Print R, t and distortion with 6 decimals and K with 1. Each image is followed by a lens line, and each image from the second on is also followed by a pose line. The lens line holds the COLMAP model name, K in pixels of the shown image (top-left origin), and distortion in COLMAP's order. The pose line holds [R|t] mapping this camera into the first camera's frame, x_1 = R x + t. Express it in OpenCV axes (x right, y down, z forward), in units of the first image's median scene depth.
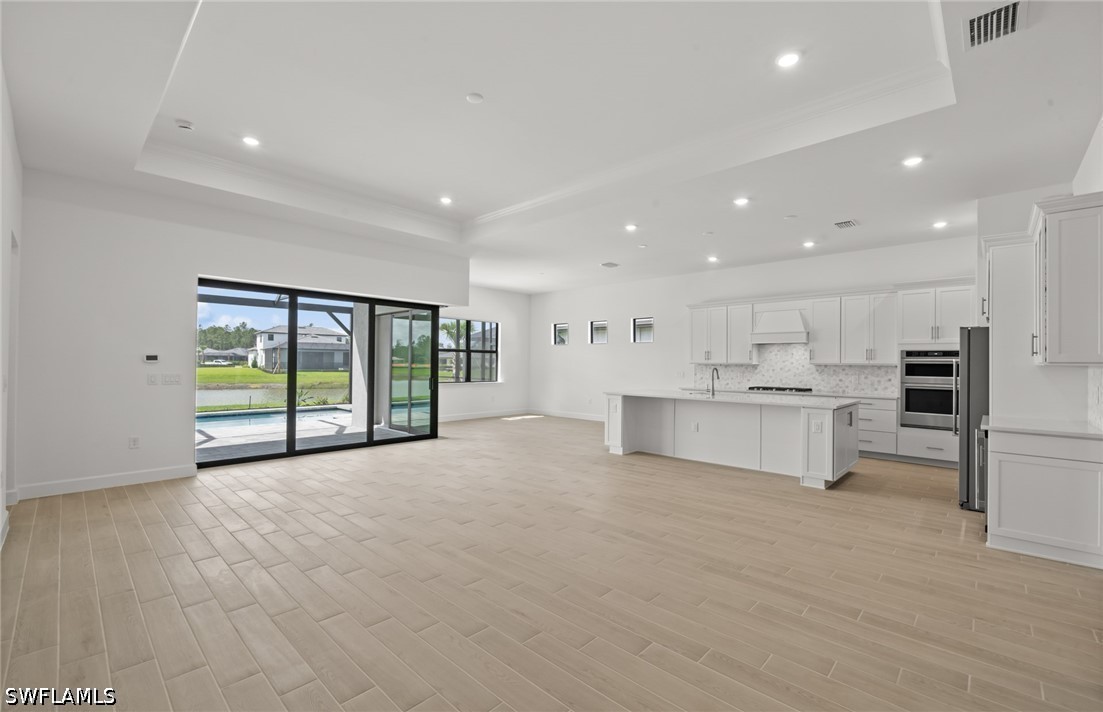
lens RADIAL K [[457.7, 0, 554.9], [0, 457.7, 359.8], [0, 0, 1]] dist [-0.001617, 0.000579]
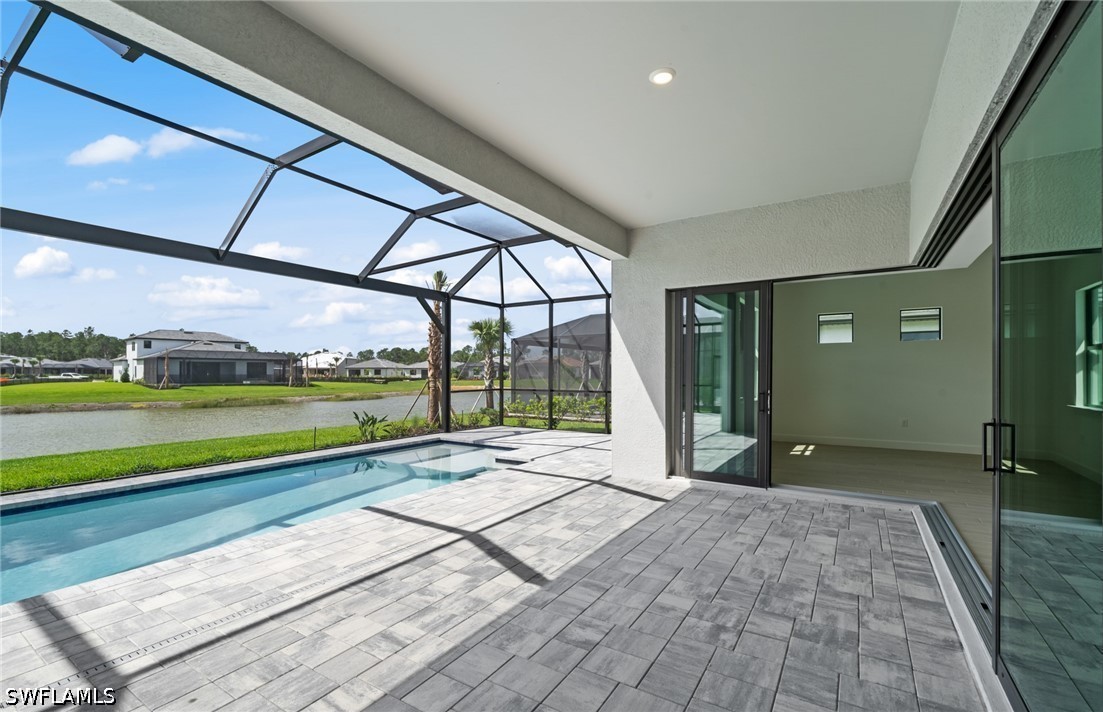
lens RADIAL K [[477.5, 0, 546.8], [0, 477.5, 374.4], [0, 0, 1]] dist [-0.000969, 0.000062]
pose [[0.984442, -0.012754, 0.175248, -0.866647], [0.010578, 0.999855, 0.013348, 0.001975], [-0.175393, -0.011287, 0.984434, 0.549539]]
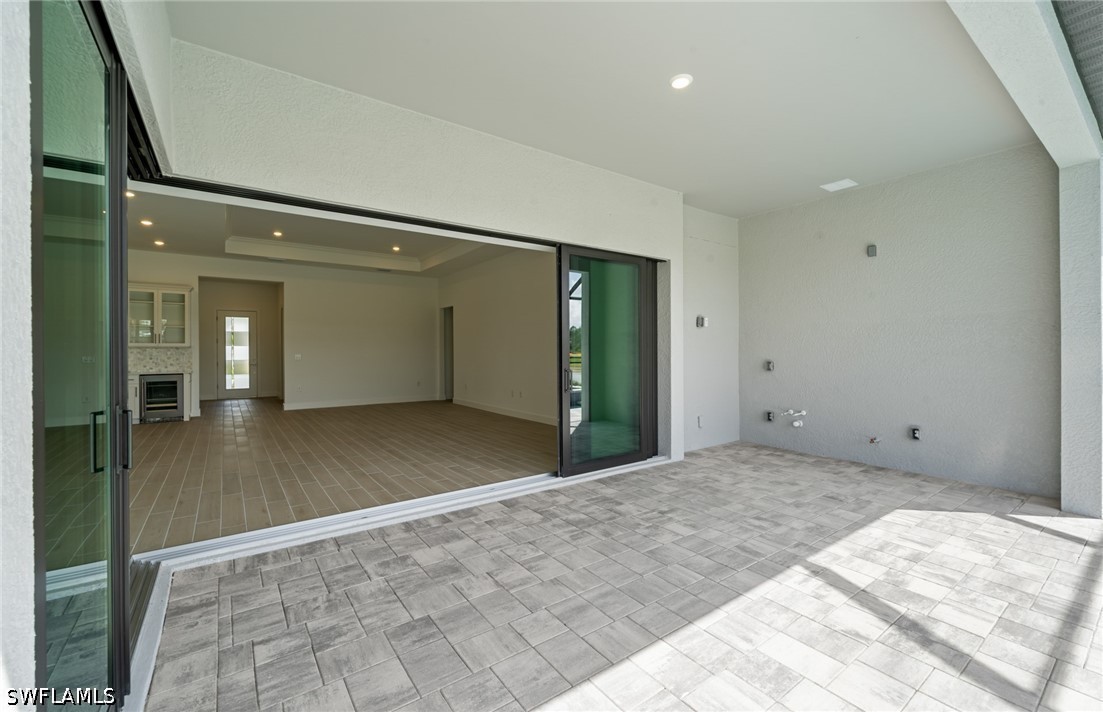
lens RADIAL K [[457.7, 0, 550.1], [0, 457.7, 348.6], [0, 0, 1]] dist [-0.001617, 0.000579]
pose [[-0.980526, -0.004203, 0.196343, -0.663567], [-0.006210, 0.999935, -0.009608, 0.013868], [-0.196290, -0.010640, -0.980488, 1.380614]]
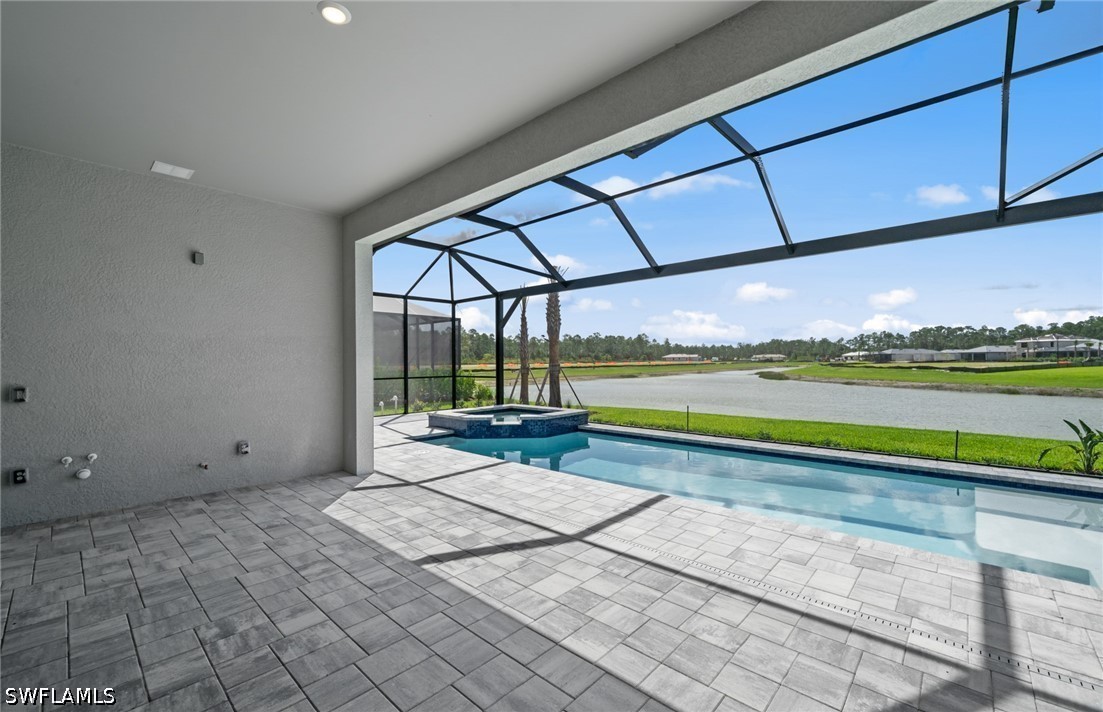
lens RADIAL K [[457.7, 0, 549.1], [0, 457.7, 350.5], [0, 0, 1]] dist [-0.001617, 0.000579]
pose [[0.005027, -0.033460, -0.999427, -0.372304], [0.016125, 0.999313, -0.033375, 0.012227], [0.999857, -0.015948, 0.005563, 1.079580]]
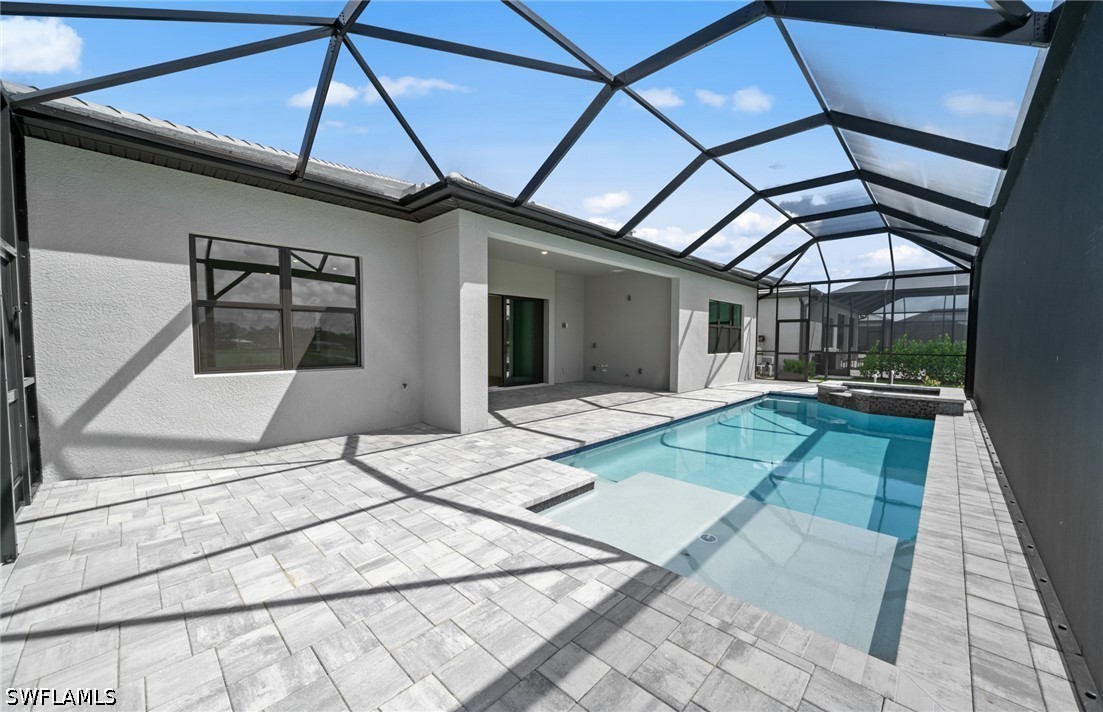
lens RADIAL K [[410.2, 0, 552.2], [0, 410.2, 353.9], [0, 0, 1]] dist [-0.005659, -0.000438]
pose [[-0.999890, -0.011863, 0.008893, -0.734977], [-0.011536, 0.999287, 0.035941, 0.011322], [-0.009313, 0.035835, -0.999314, 2.157031]]
